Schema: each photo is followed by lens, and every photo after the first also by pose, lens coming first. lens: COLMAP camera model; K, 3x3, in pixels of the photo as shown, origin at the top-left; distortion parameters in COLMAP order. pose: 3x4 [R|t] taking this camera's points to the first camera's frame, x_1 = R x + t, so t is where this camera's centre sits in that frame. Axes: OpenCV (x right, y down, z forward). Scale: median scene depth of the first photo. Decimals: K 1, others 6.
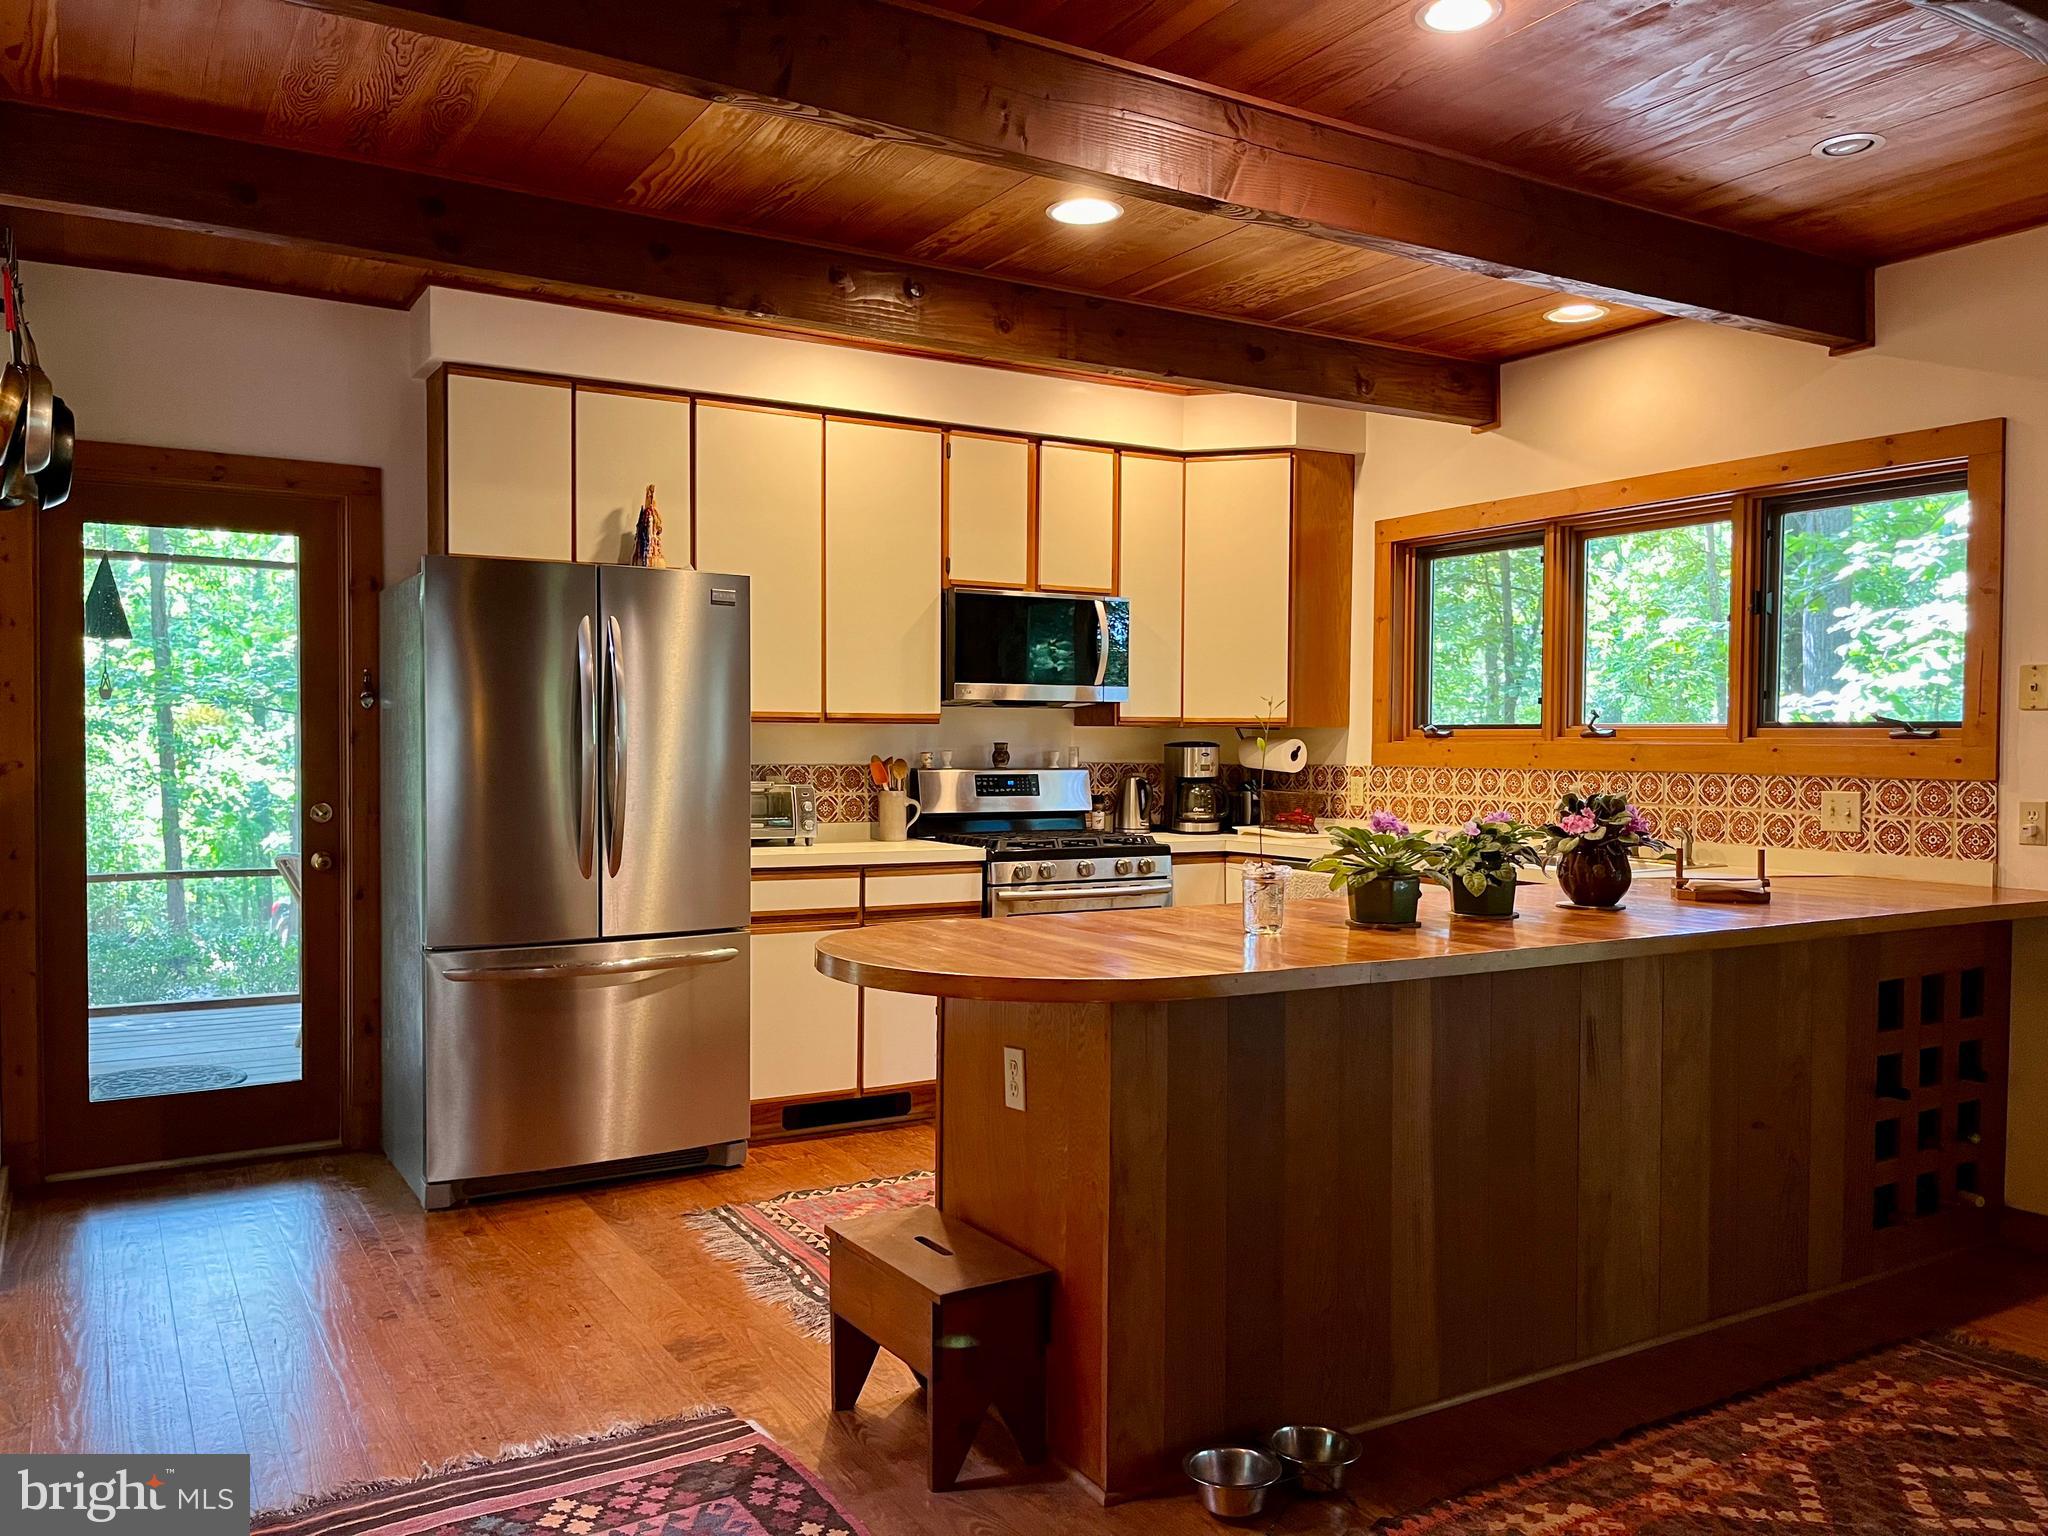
lens RADIAL K [[1560.0, 0, 1024.0], [0, 1560.0, 768.0], [0, 0, 1]] dist [0.028946, 0.002024]
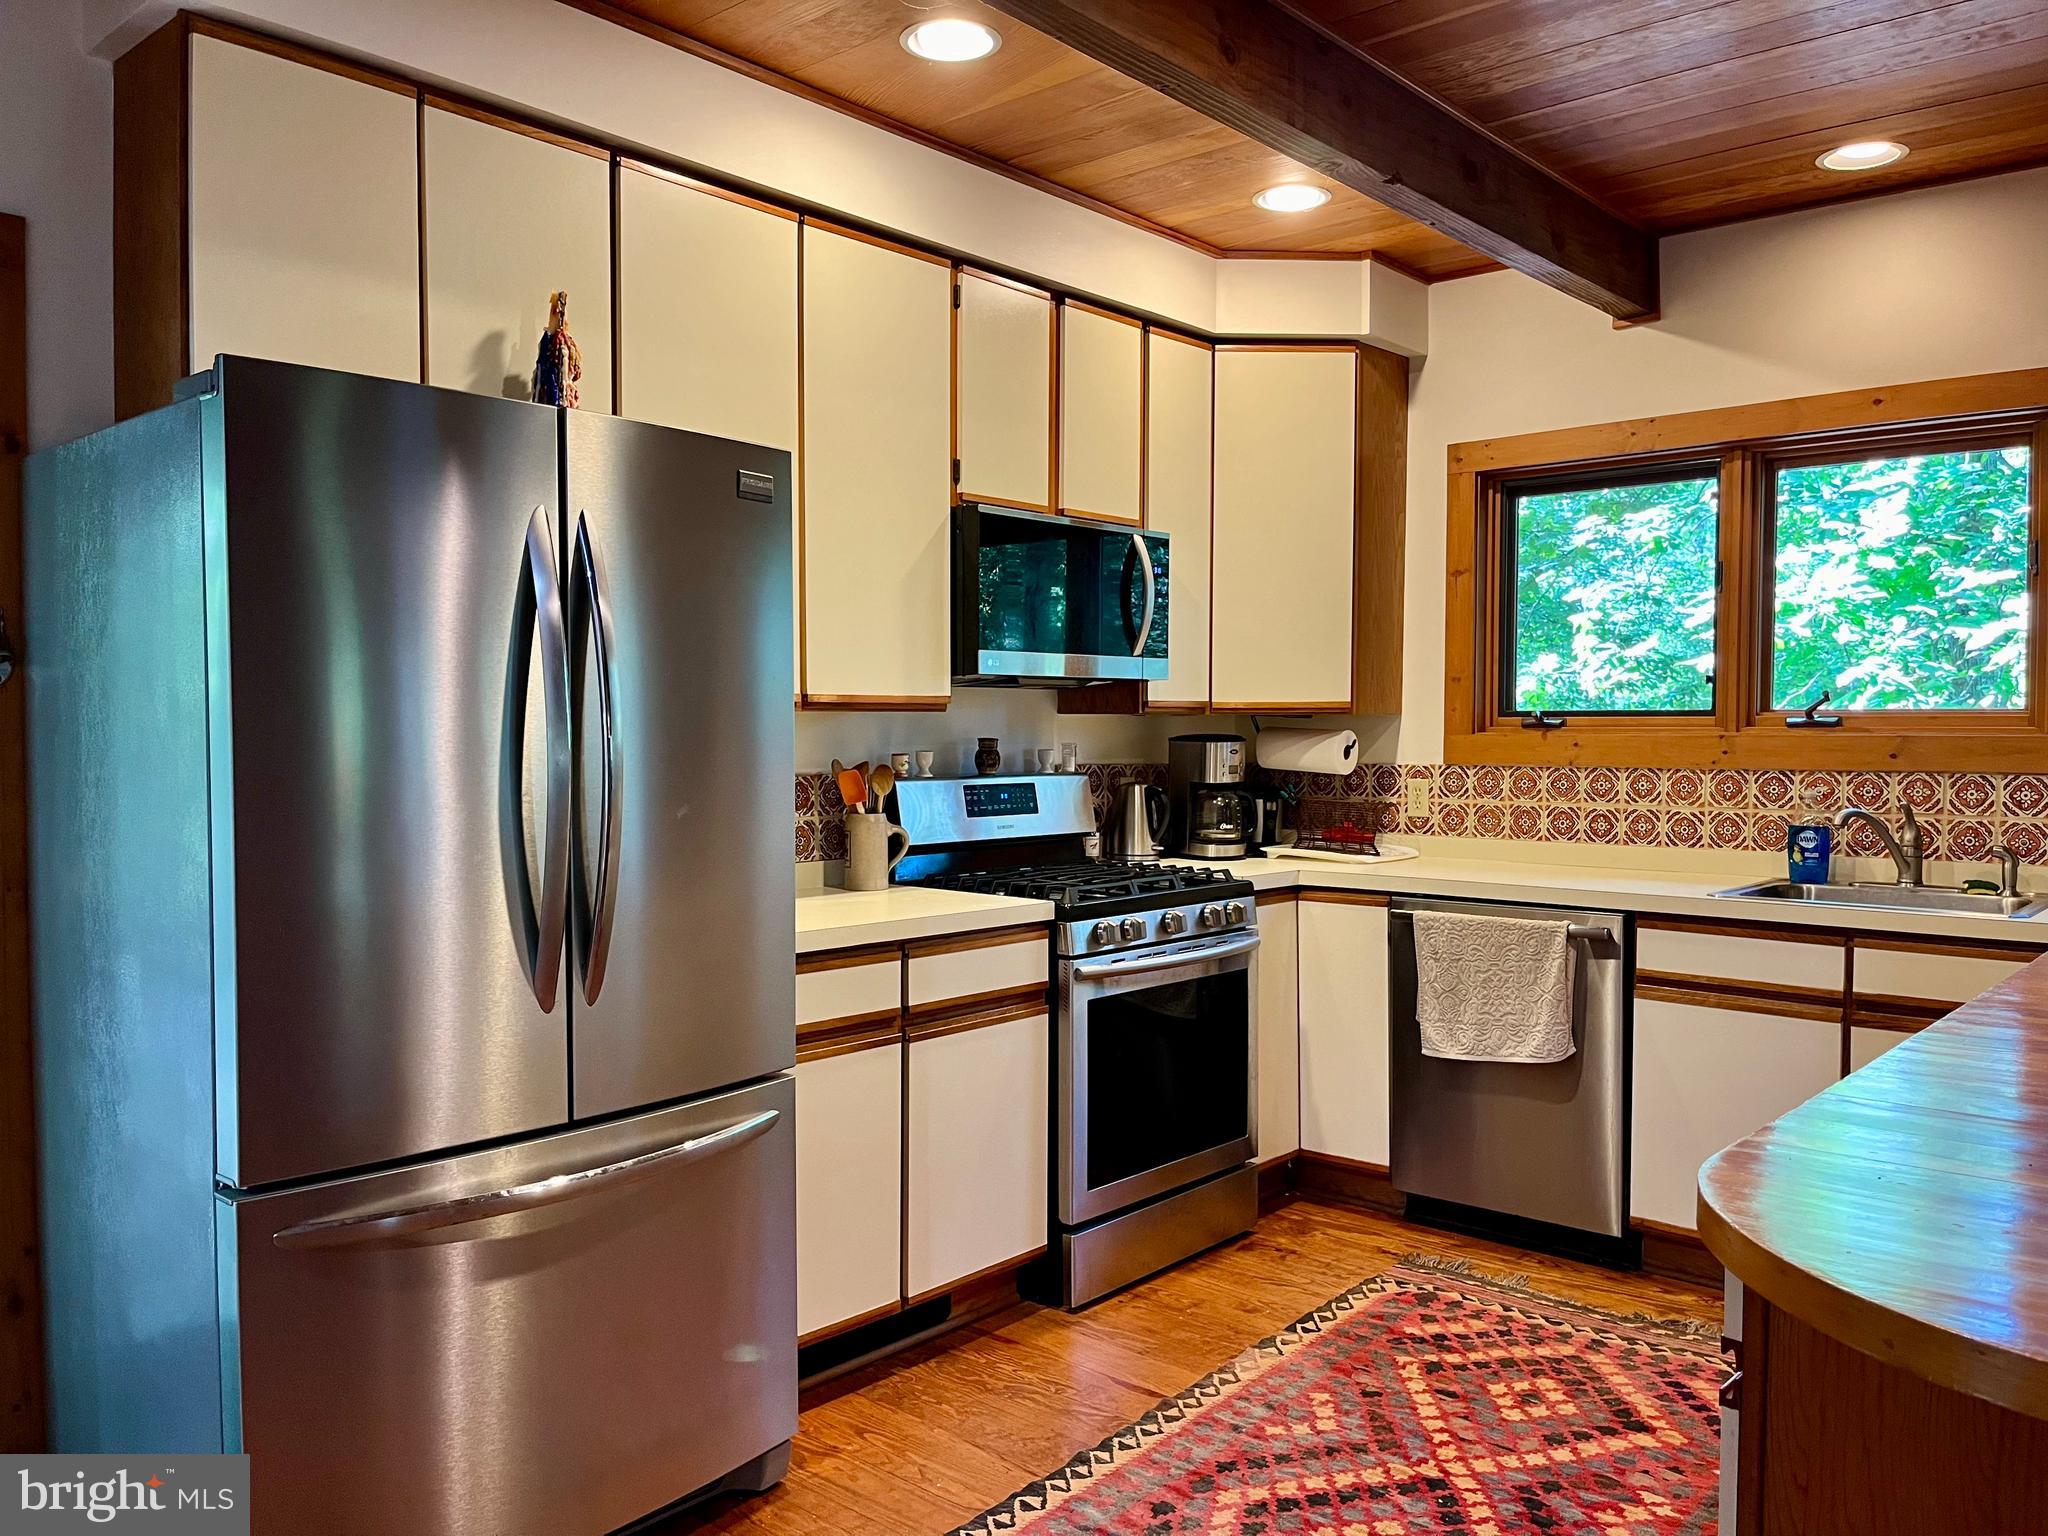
lens RADIAL K [[1562.2, 0, 1021.4], [0, 1562.2, 773.9], [0, 0, 1]] dist [0.000893, 0.000206]
pose [[0.955933, -0.014254, 0.293239, -0.206662], [0.010466, 0.999840, 0.014484, -0.010443], [-0.293398, -0.010777, 0.955930, 0.339578]]
